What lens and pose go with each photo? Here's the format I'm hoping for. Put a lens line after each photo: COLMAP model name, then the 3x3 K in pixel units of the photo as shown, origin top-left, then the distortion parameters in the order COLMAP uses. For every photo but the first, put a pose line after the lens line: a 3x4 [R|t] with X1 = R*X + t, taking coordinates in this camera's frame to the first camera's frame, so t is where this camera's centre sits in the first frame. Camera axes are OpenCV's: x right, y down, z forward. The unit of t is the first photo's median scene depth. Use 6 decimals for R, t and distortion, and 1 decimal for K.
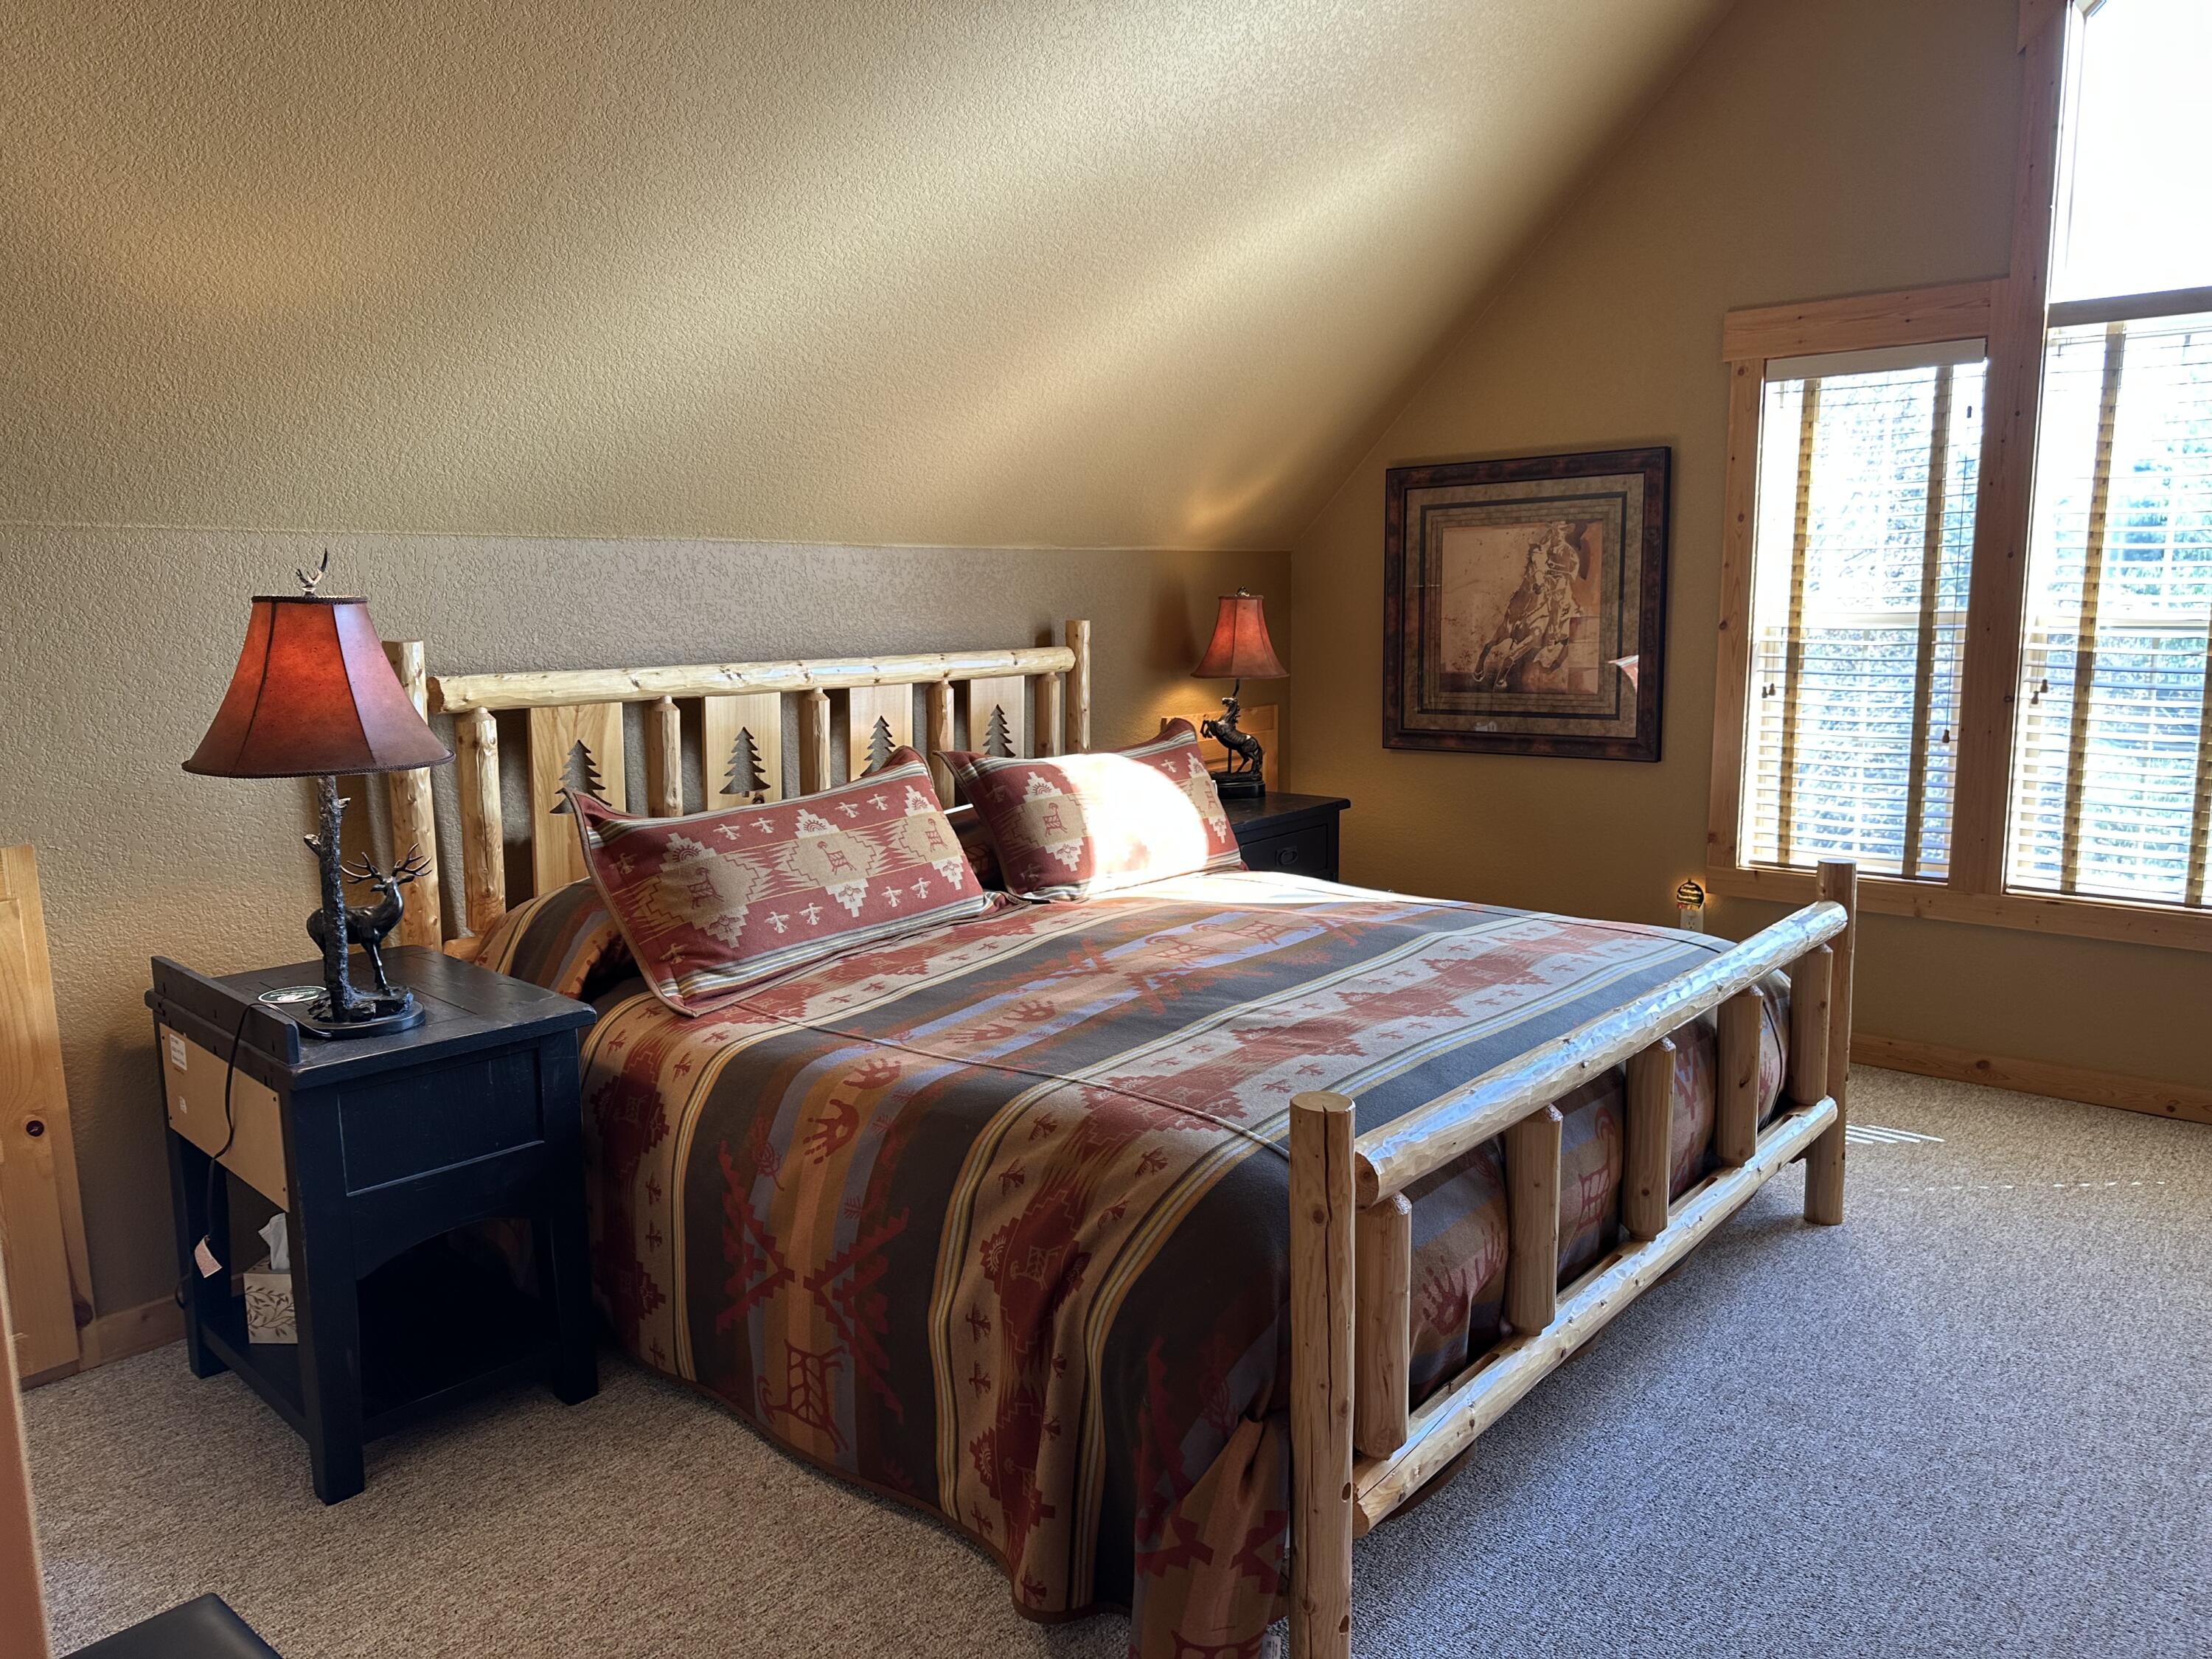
lens RADIAL K [[1535.8, 0, 1123.1], [0, 1535.8, 830.4], [0, 0, 1]] dist [0.054659, -0.060202]
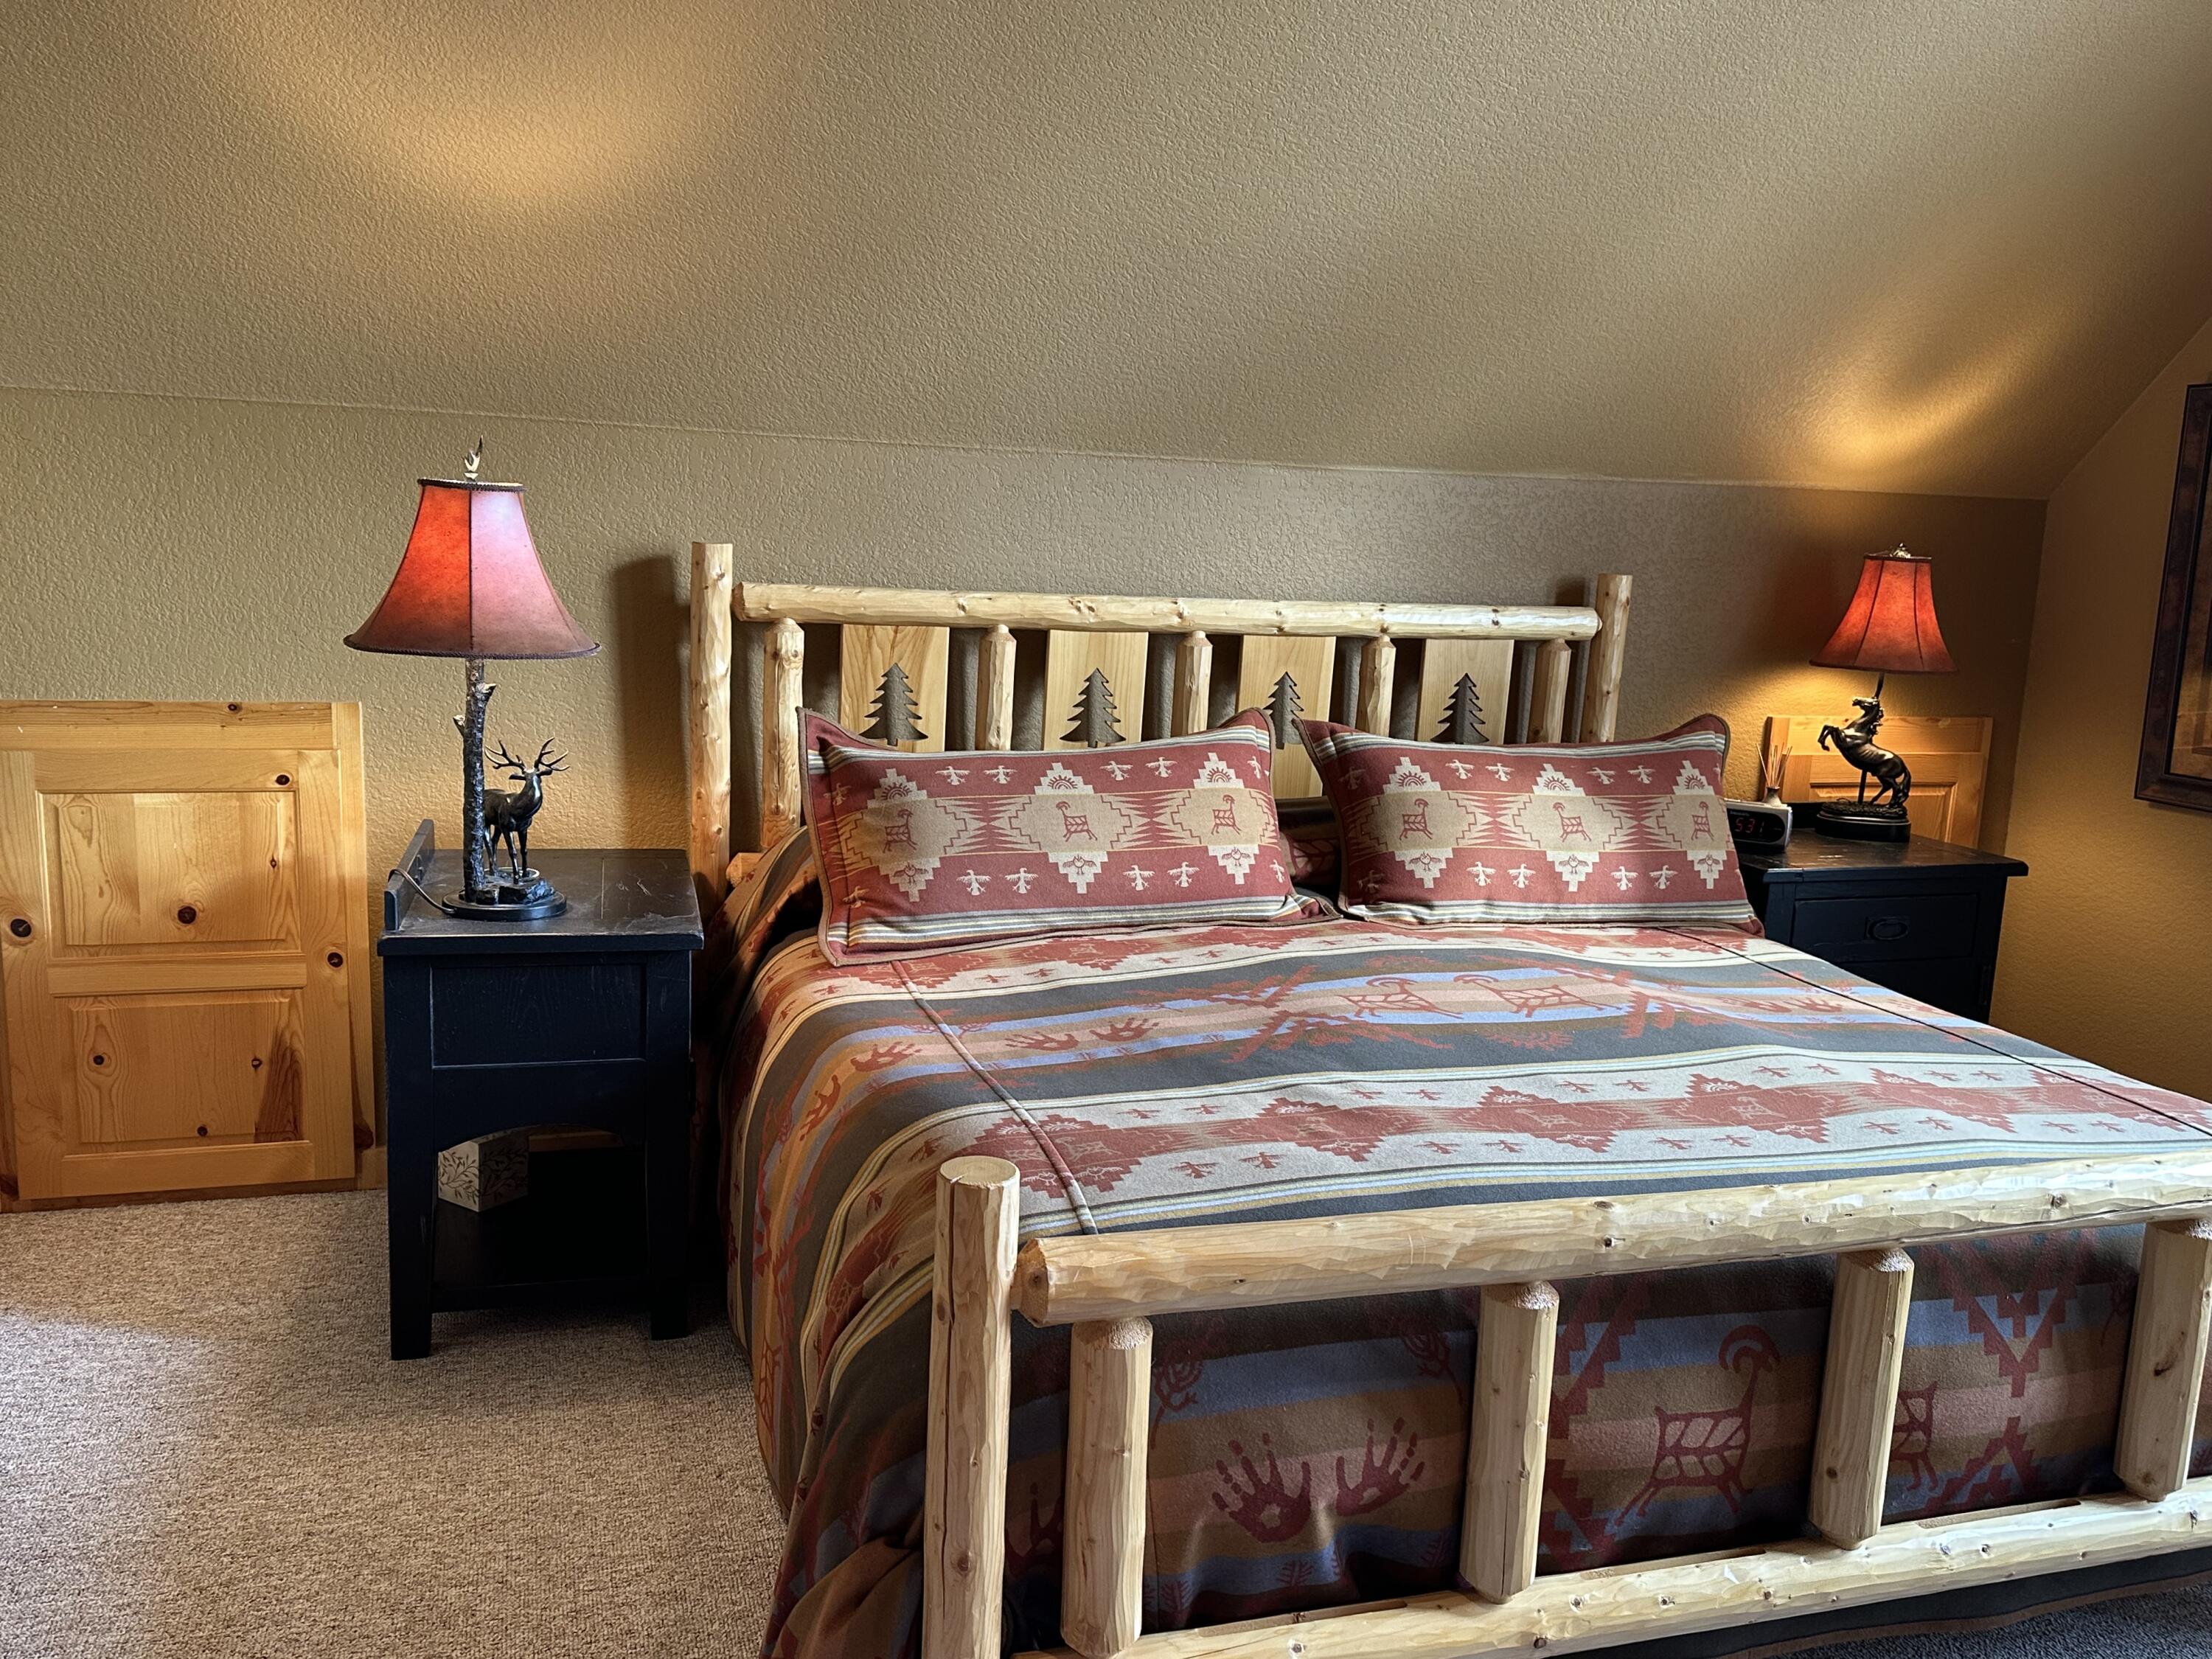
lens RADIAL K [[1835.3, 0, 1094.2], [0, 1835.3, 842.5], [0, 0, 1]] dist [0.071910, -0.059759]
pose [[0.850657, 0.142094, -0.506154, 0.381689], [-0.135394, 0.989517, 0.050243, -0.026756], [0.507988, 0.025790, 0.860978, 0.132263]]
